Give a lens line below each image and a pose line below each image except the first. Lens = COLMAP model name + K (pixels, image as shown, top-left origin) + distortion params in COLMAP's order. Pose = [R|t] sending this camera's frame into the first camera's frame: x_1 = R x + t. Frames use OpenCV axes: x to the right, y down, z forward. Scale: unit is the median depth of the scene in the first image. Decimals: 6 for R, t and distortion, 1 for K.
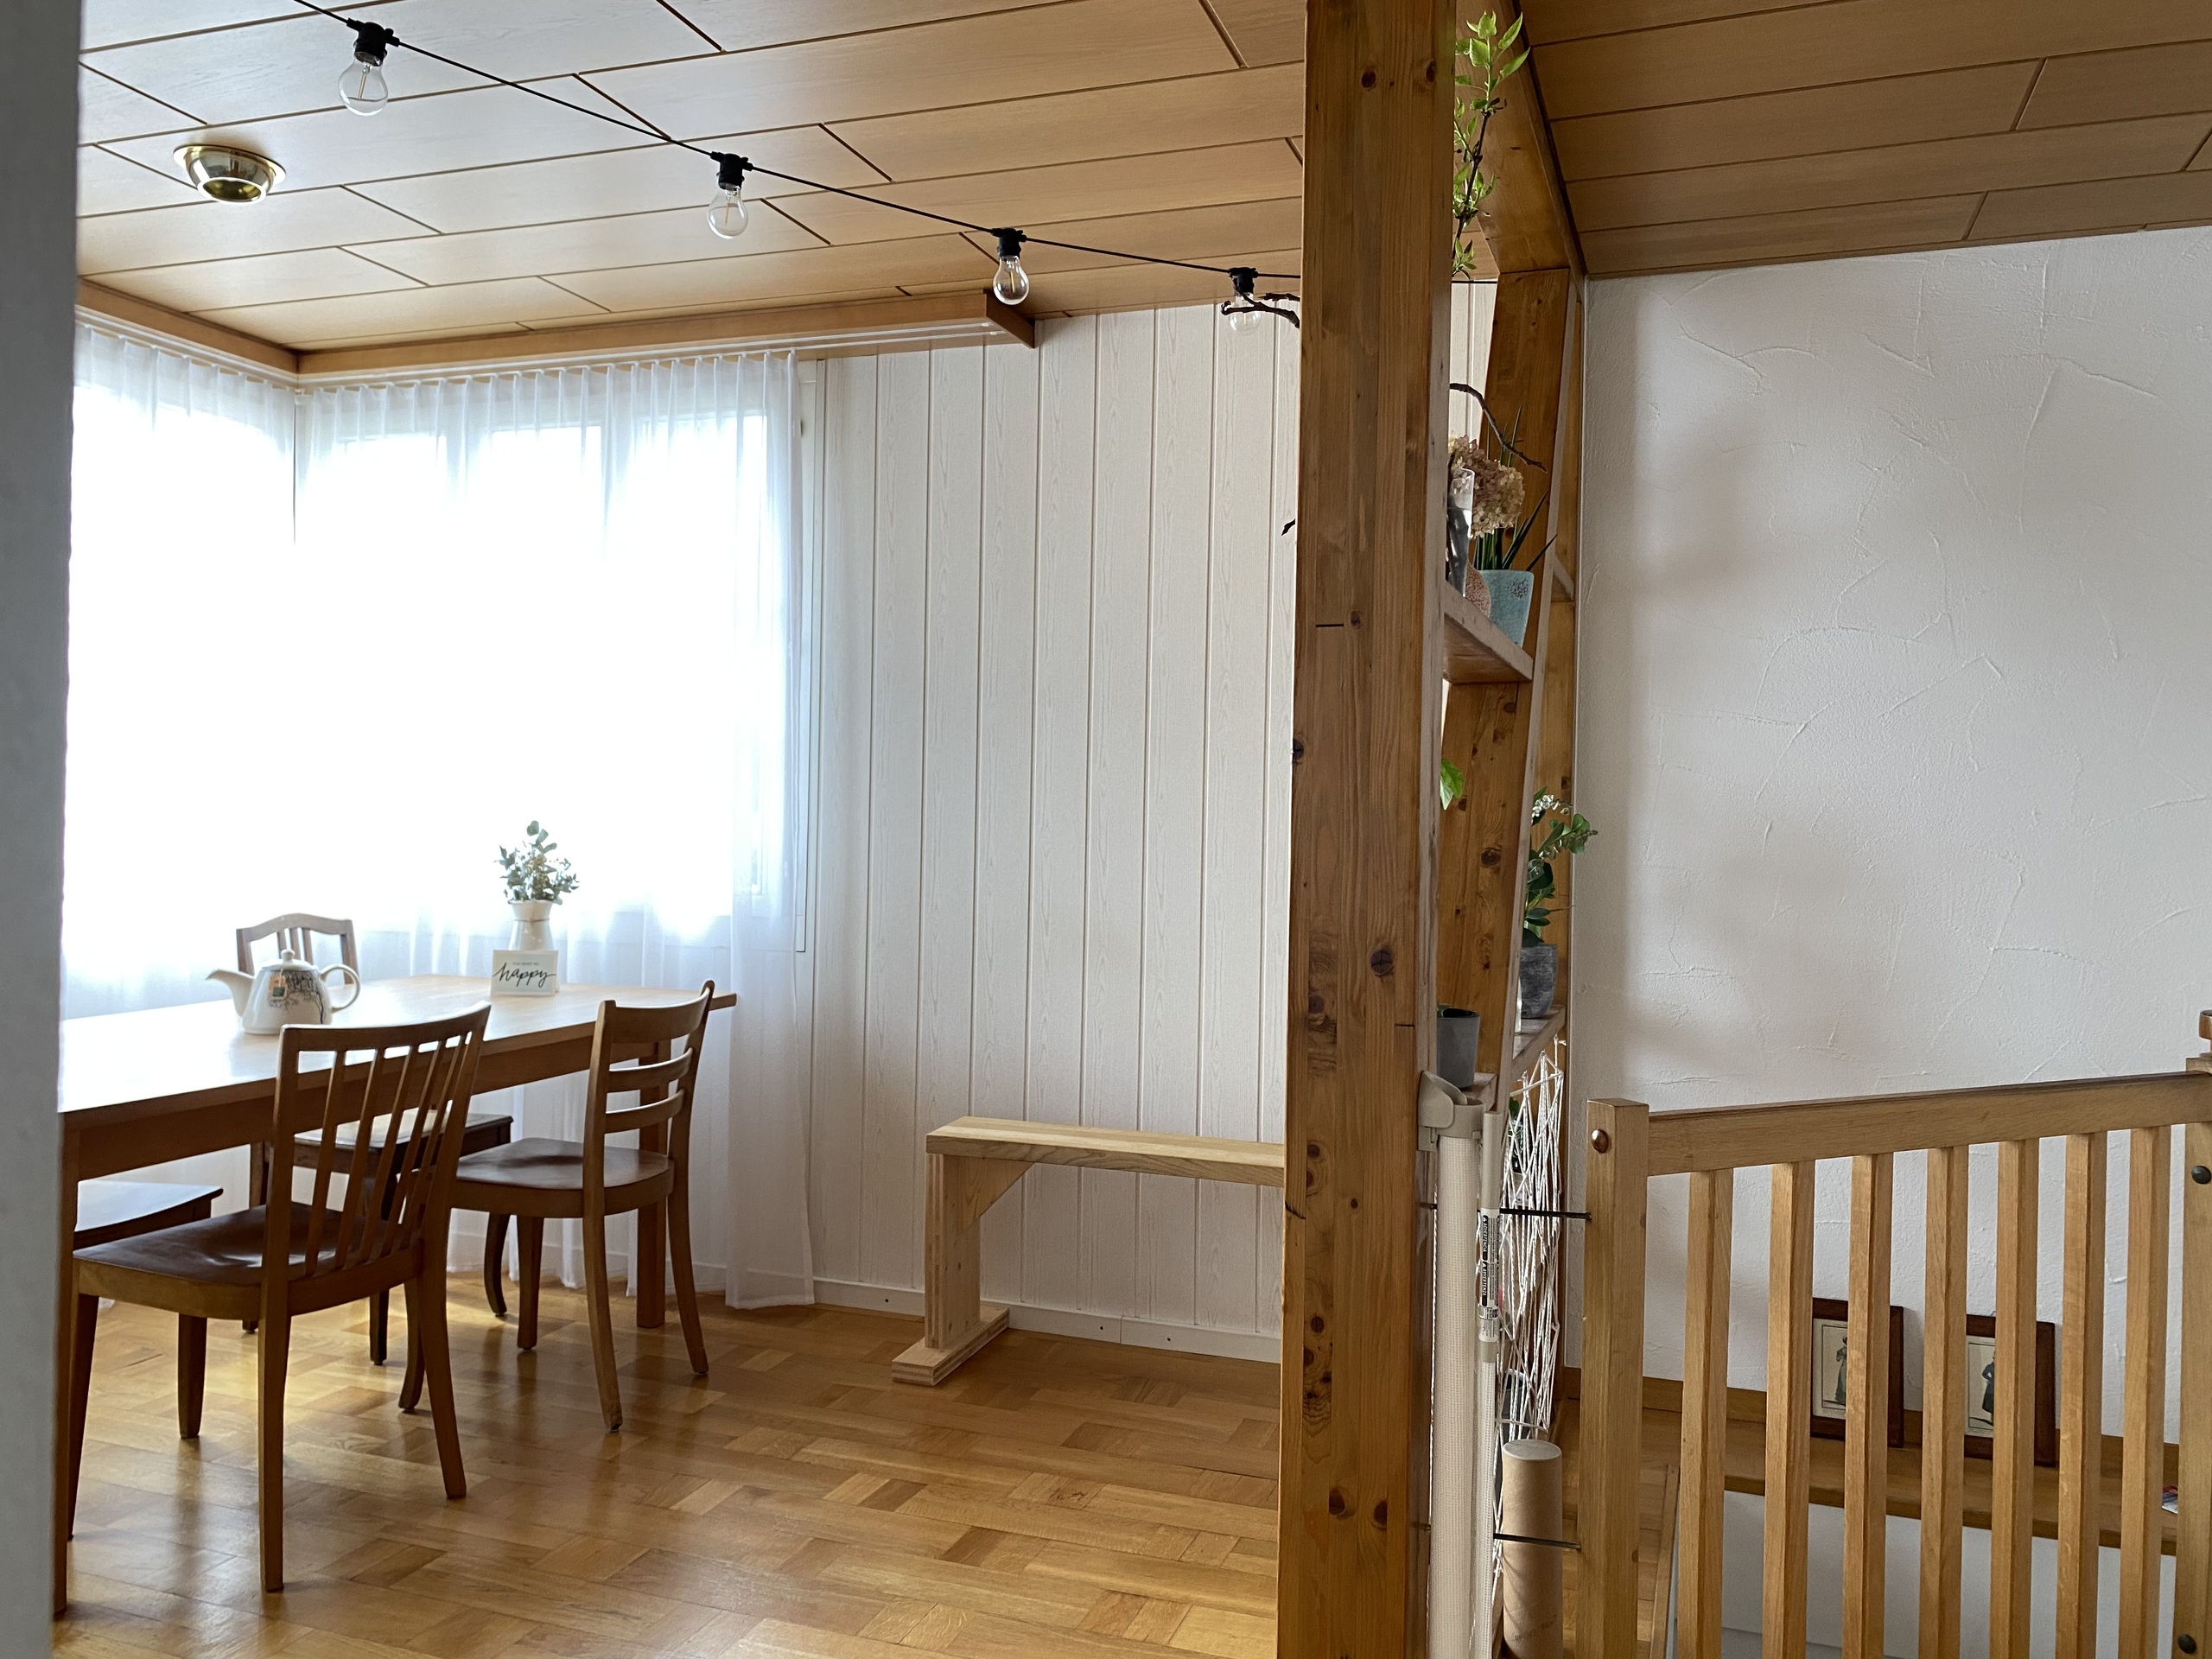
lens RADIAL K [[1693.3, 0, 1112.4], [0, 1693.3, 828.5], [0, 0, 1]] dist [0.050080, 0.000171]
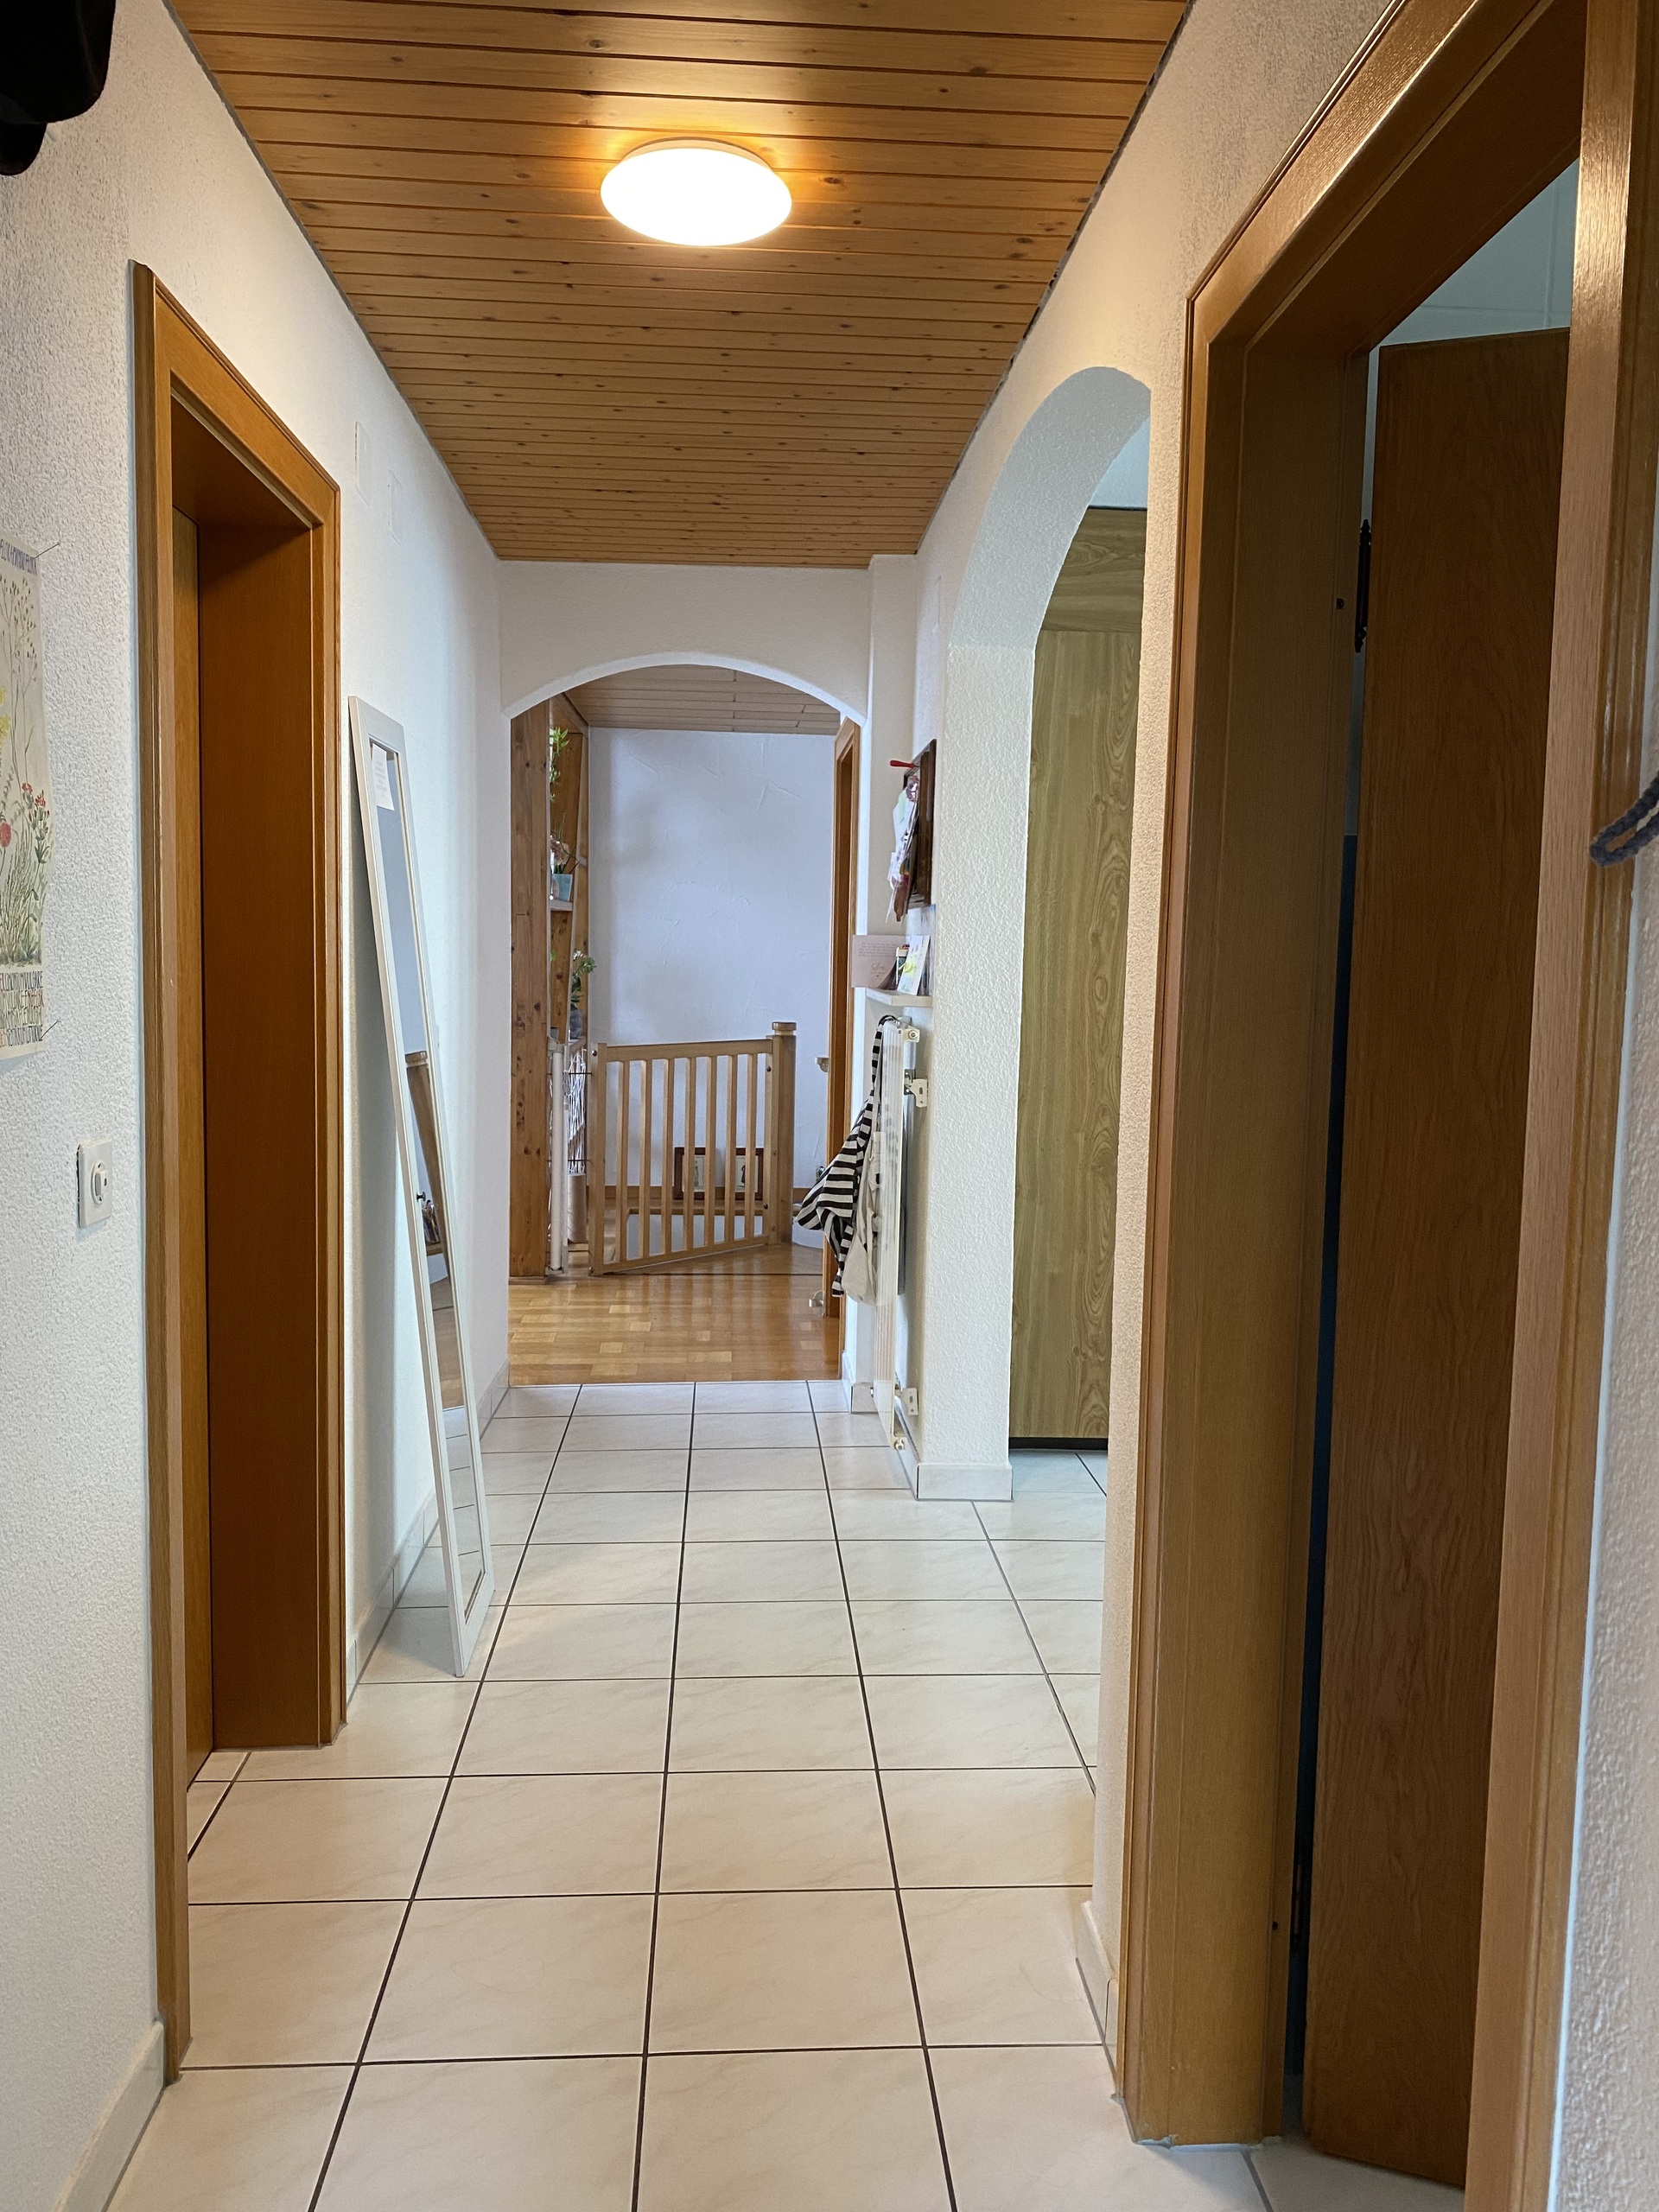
lens RADIAL K [[1693.3, 0, 834.0], [0, 1693.3, 1099.3], [0, 0, 1]] dist [0.050080, 0.000171]
pose [[0.919588, -0.039661, 0.390876, -0.473923], [0.002239, 0.995405, 0.095732, -0.049268], [-0.392877, -0.087158, 0.915451, -1.801023]]
